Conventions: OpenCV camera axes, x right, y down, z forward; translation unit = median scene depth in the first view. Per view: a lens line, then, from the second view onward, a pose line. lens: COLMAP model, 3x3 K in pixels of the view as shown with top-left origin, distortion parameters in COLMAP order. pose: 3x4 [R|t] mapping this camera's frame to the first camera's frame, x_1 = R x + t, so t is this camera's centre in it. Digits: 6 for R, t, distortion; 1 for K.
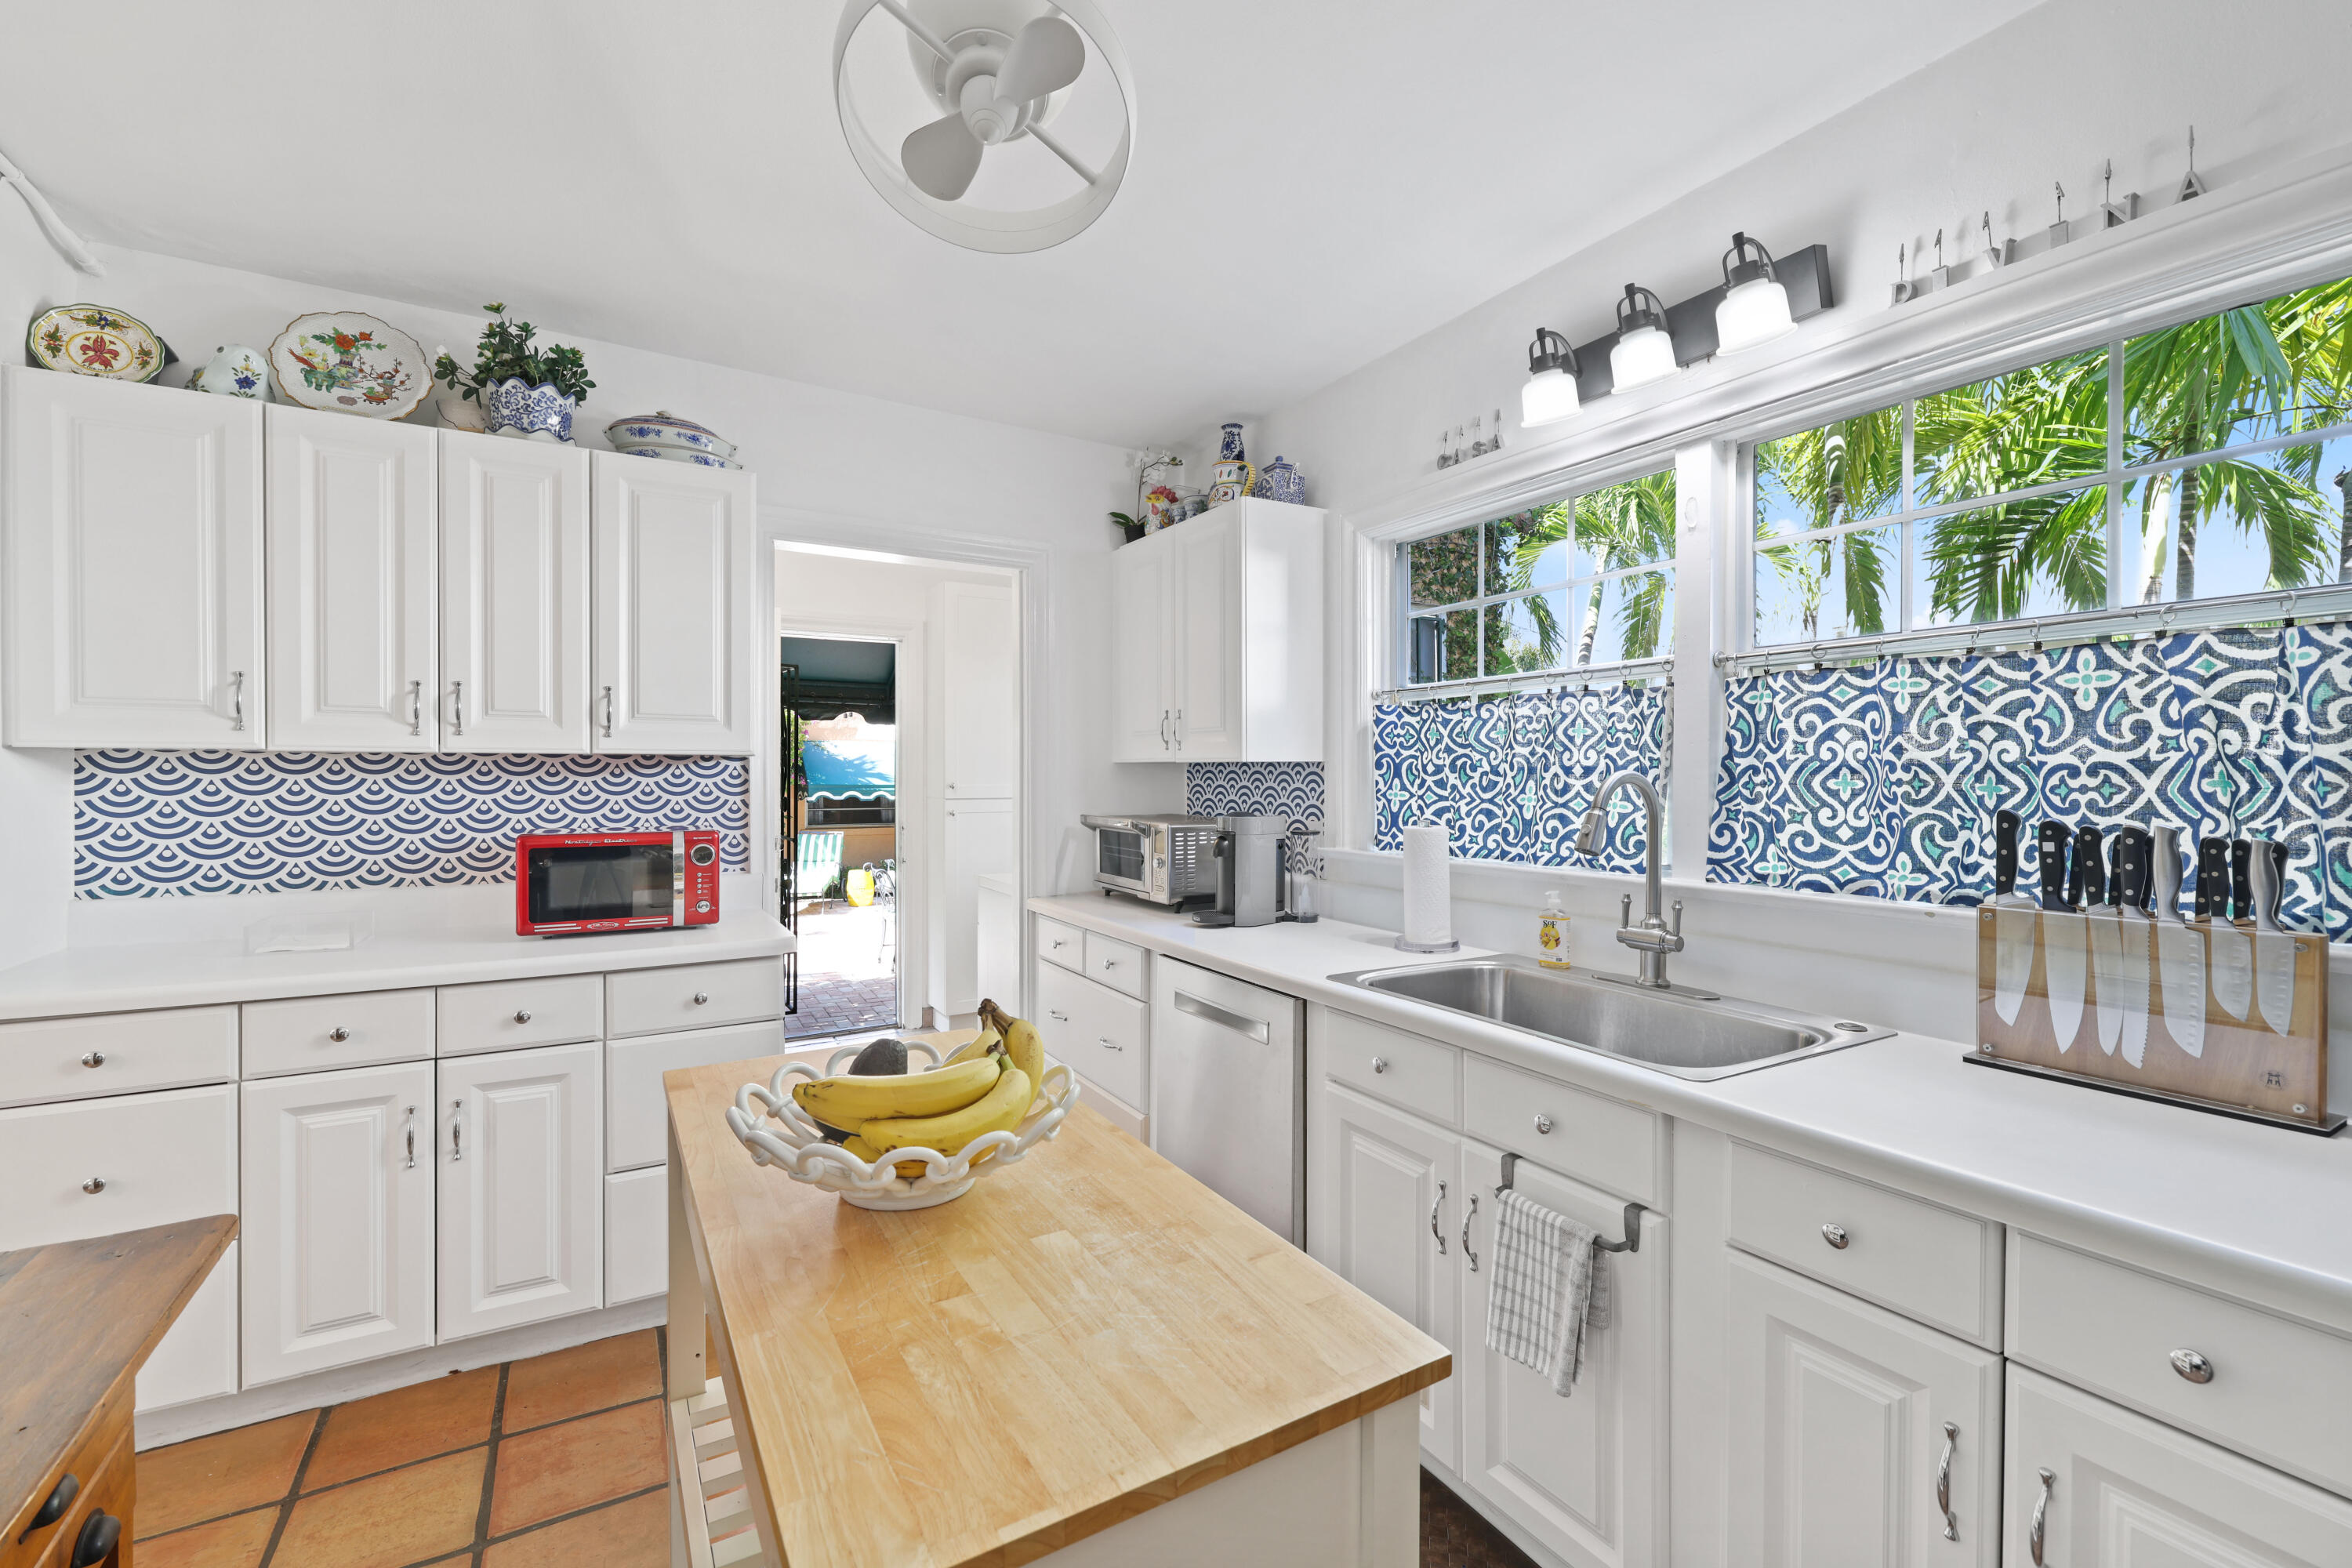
lens RADIAL K [[996.6, 0, 1161.7], [0, 996.6, 782.2], [0, 0, 1]] dist [0.001142, -0.000654]
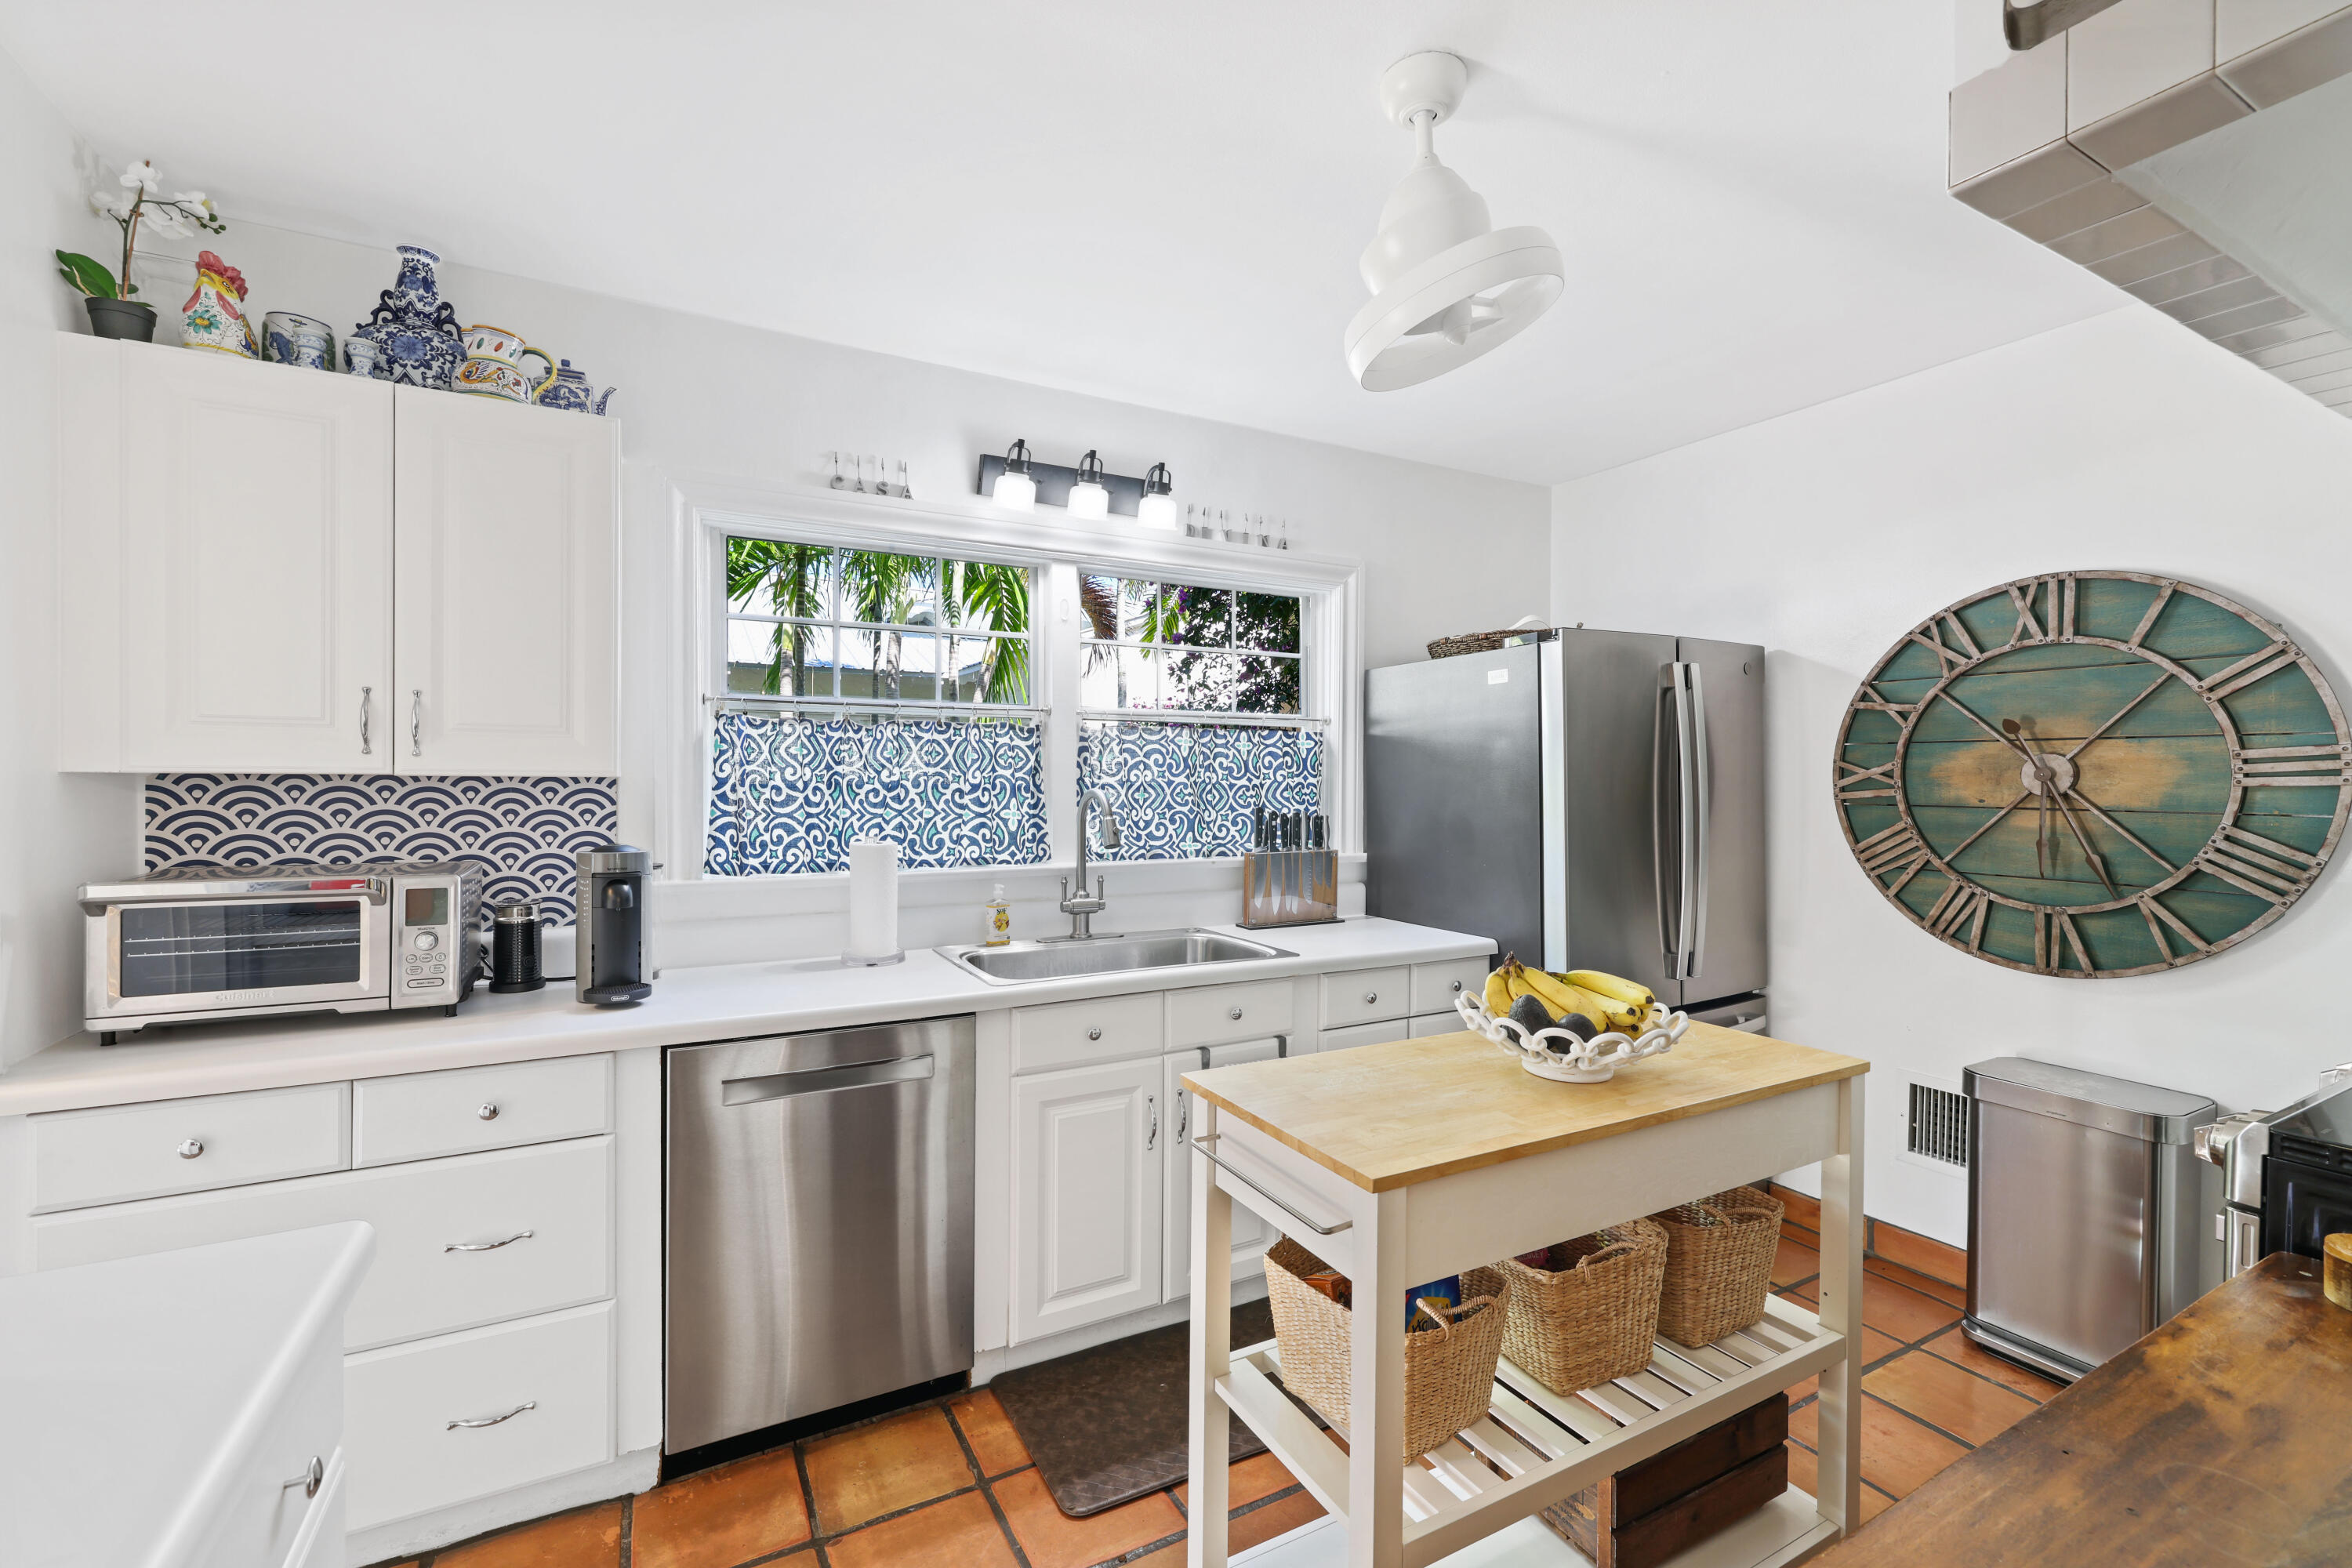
lens RADIAL K [[996.6, 0, 1191.8], [0, 996.6, 779.3], [0, 0, 1]] dist [0.001142, -0.000654]
pose [[0.024787, -0.002345, 0.999690, -0.979909], [0.003151, 0.999992, 0.002268, -0.029071], [-0.999688, 0.003094, 0.024794, 0.838217]]
